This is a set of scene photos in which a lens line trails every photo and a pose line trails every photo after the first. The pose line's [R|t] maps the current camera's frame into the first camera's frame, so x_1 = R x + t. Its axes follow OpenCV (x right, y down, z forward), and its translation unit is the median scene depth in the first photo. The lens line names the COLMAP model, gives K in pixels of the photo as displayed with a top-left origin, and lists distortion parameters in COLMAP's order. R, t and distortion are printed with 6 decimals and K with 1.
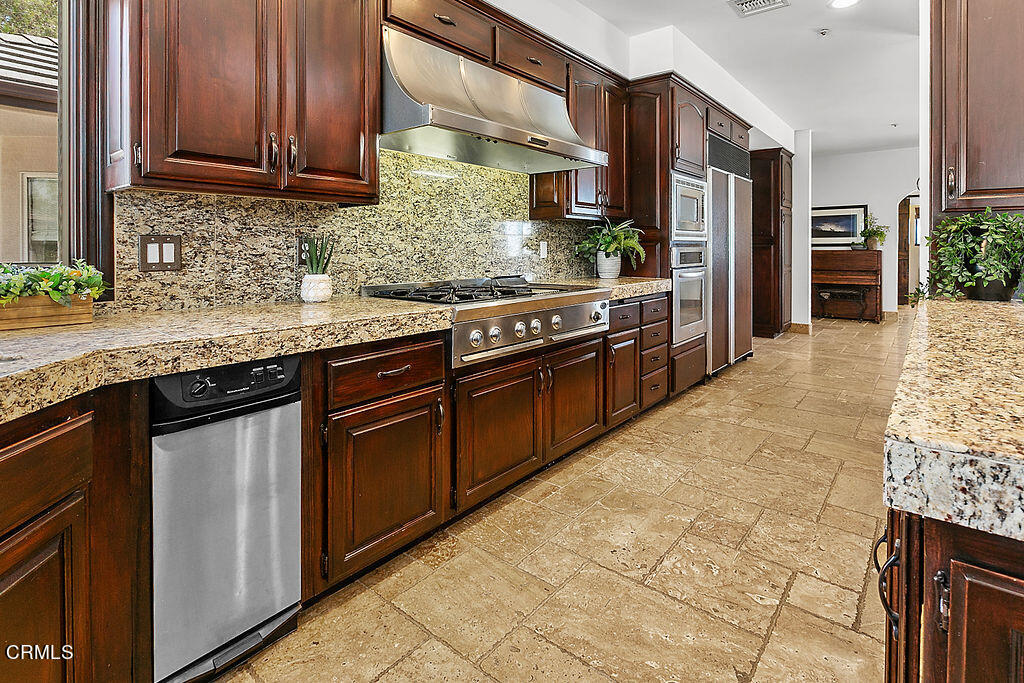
lens RADIAL K [[503.7, 0, 521.3], [0, 503.7, 250.8], [0, 0, 1]] dist [-0.004689, 0.000054]
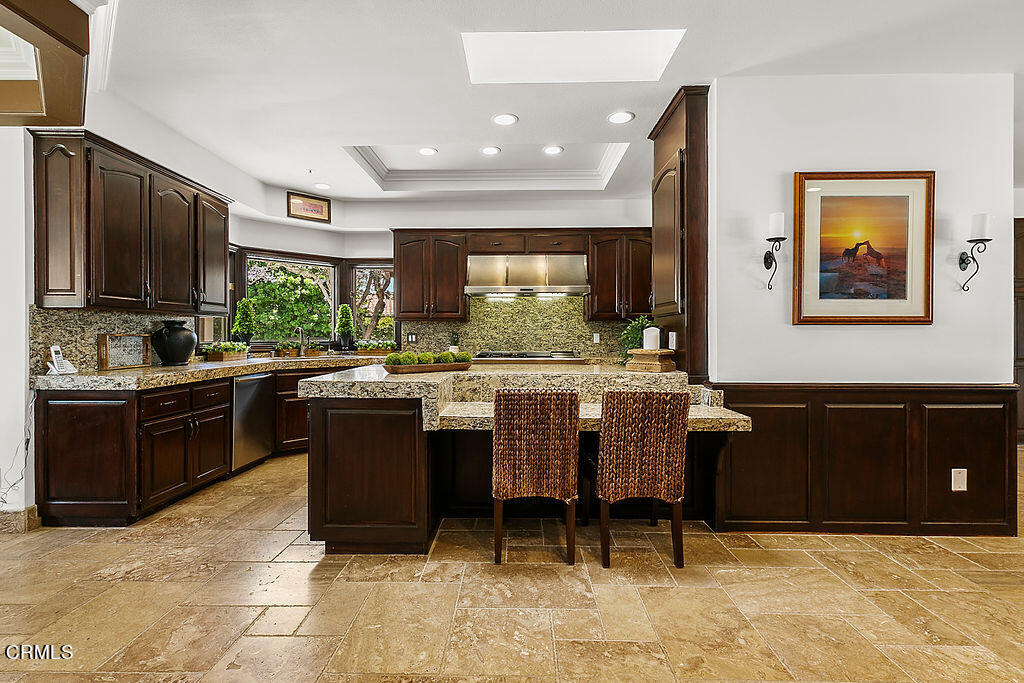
lens RADIAL K [[481.4, 0, 516.9], [0, 481.4, 336.9], [0, 0, 1]] dist [0.003501, -0.001668]
pose [[0.623926, 0.003471, -0.781476, 1.967907], [-0.006742, 0.999977, -0.000941, -0.004751], [0.781455, 0.005855, 0.623935, -0.436055]]
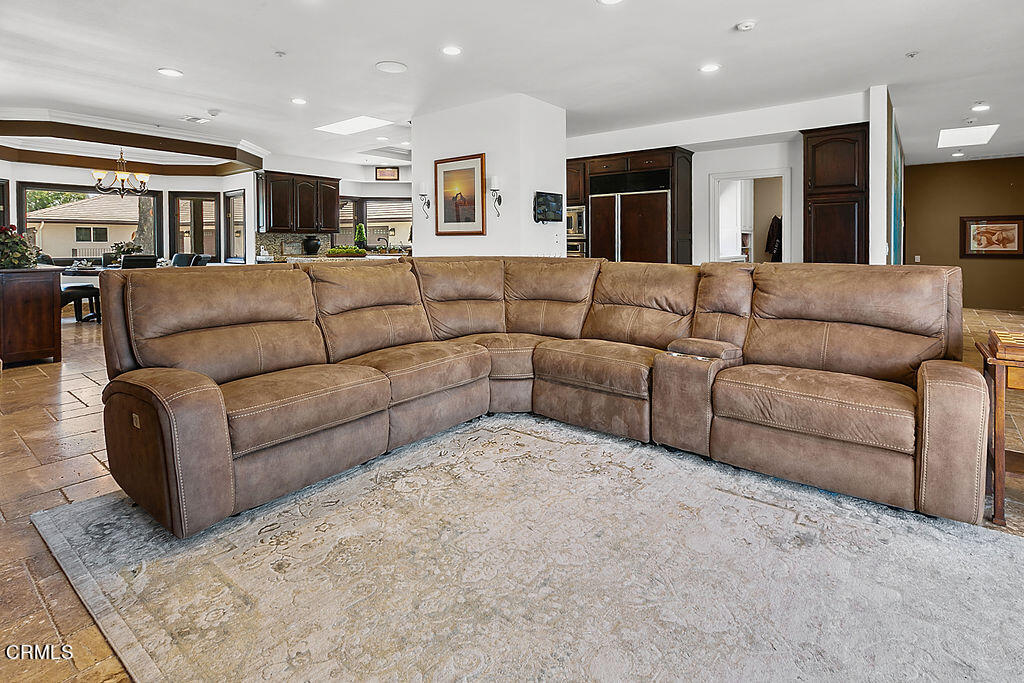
lens RADIAL K [[513.8, 0, 518.6], [0, 513.8, 249.5], [0, 0, 1]] dist [-0.007089, -0.000867]
pose [[0.011129, 0.015623, -0.999816, 4.345843], [-0.006316, 0.999859, 0.015553, -0.019108], [0.999918, 0.006141, 0.011226, 1.496123]]
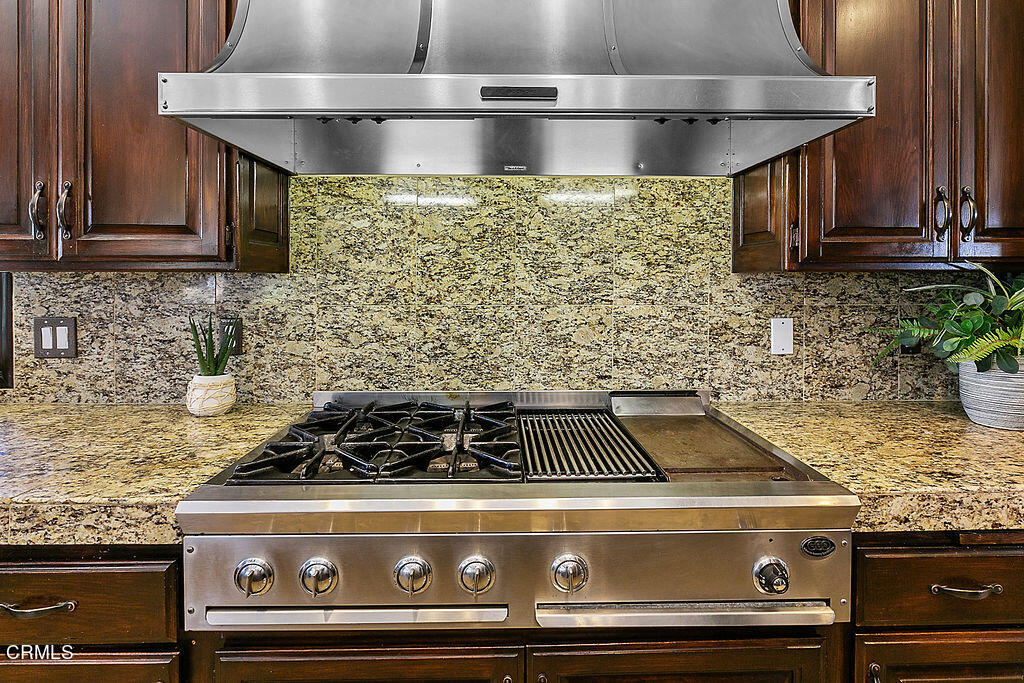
lens RADIAL K [[503.7, 0, 512.8], [0, 503.7, 278.3], [0, 0, 1]] dist [-0.004689, 0.000054]
pose [[0.650309, 0.007353, -0.759634, 0.385901], [-0.007999, 0.999964, 0.002832, -0.089693], [0.759628, 0.004235, 0.650344, 0.863476]]
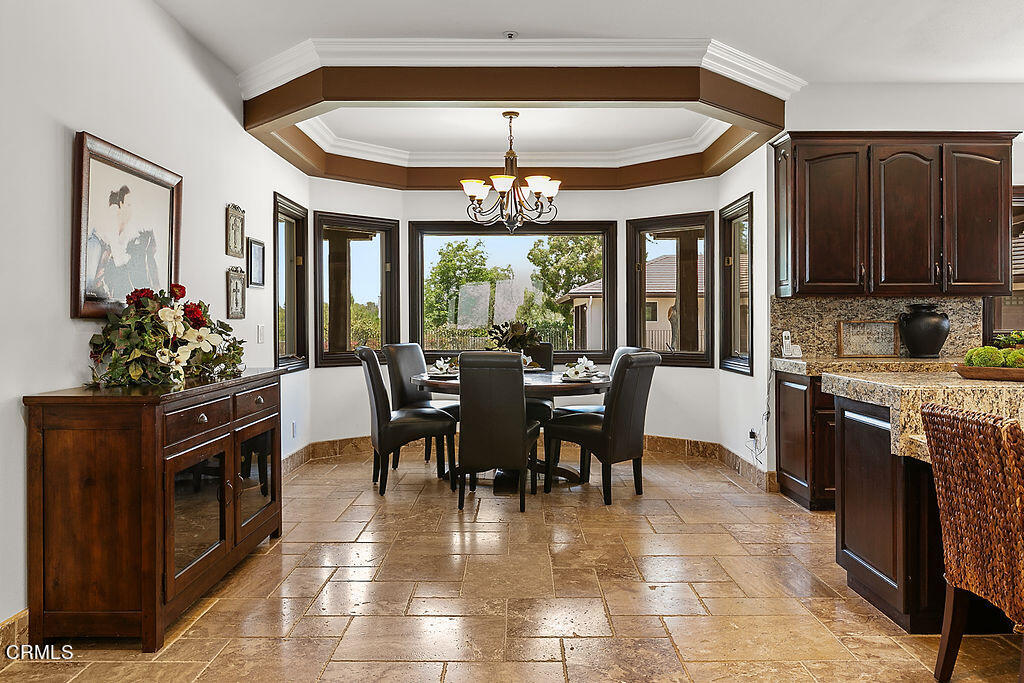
lens RADIAL K [[781.9, 0, 504.0], [0, 781.9, 324.8], [0, 0, 1]] dist [-0.009654, 0.001136]
pose [[-0.780530, 0.005263, -0.625097, 2.306205], [-0.001415, 0.999947, 0.010186, -0.017189], [0.625117, 0.008835, -0.780481, 0.789815]]
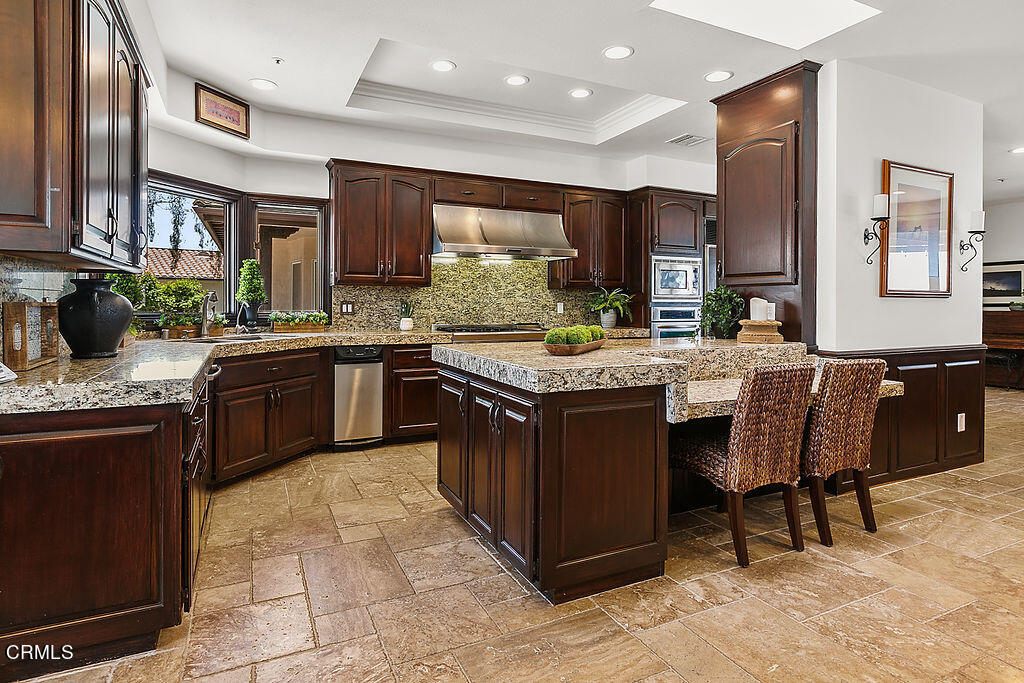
lens RADIAL K [[548.1, 0, 518.8], [0, 548.1, 306.5], [0, 0, 1]] dist [0.003685, -0.005661]
pose [[0.909355, 0.005403, -0.415986, 1.062062], [-0.007083, 0.999972, -0.002496, -0.002772], [0.415961, 0.005217, 0.909367, -1.011917]]
